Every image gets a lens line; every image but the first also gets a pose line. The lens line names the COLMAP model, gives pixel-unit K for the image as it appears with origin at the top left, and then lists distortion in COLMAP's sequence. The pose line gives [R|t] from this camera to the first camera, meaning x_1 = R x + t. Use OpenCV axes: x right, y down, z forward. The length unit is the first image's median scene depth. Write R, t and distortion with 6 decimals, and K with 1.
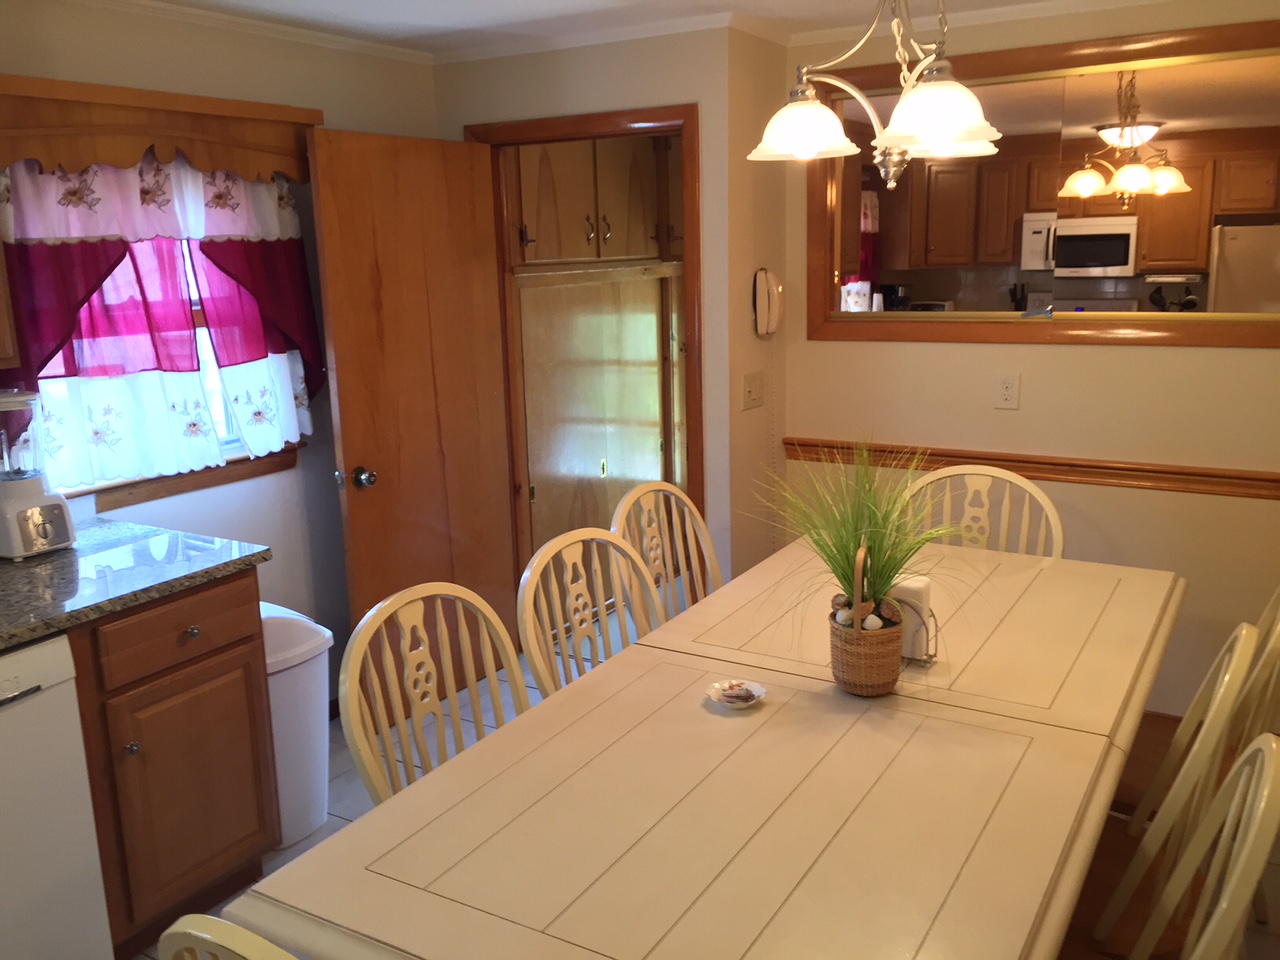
lens RADIAL K [[1100.2, 0, 642.8], [0, 1100.2, 475.1], [0, 0, 1]] dist [0.094117, -0.139575]
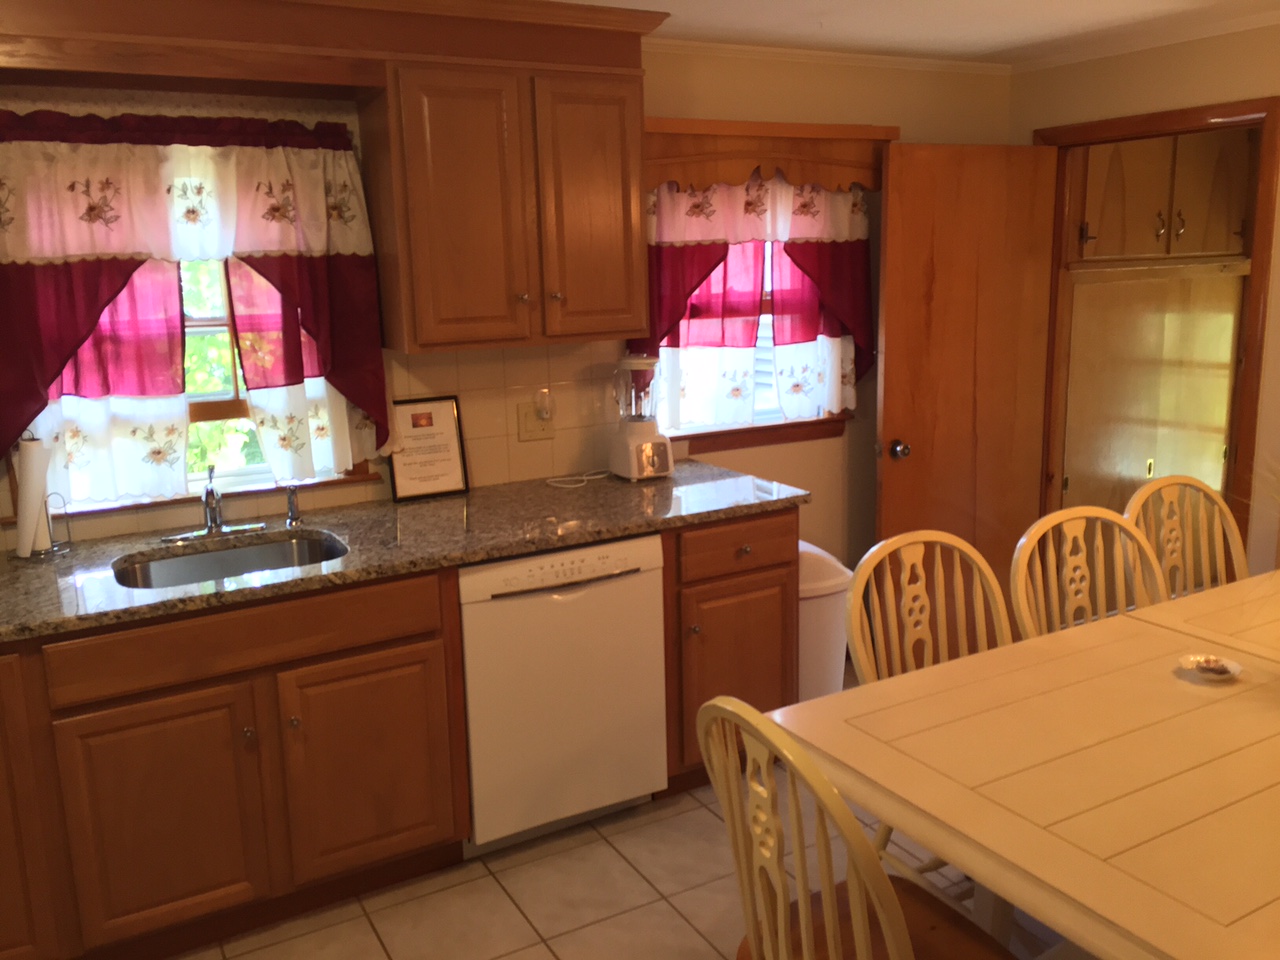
lens RADIAL K [[1100.2, 0, 642.8], [0, 1100.2, 475.1], [0, 0, 1]] dist [0.094117, -0.139575]
pose [[0.872533, 0.097483, -0.478731, 0.080028], [-0.097645, 0.994917, 0.024626, 0.032969], [0.478698, 0.025258, 0.877616, -0.150043]]
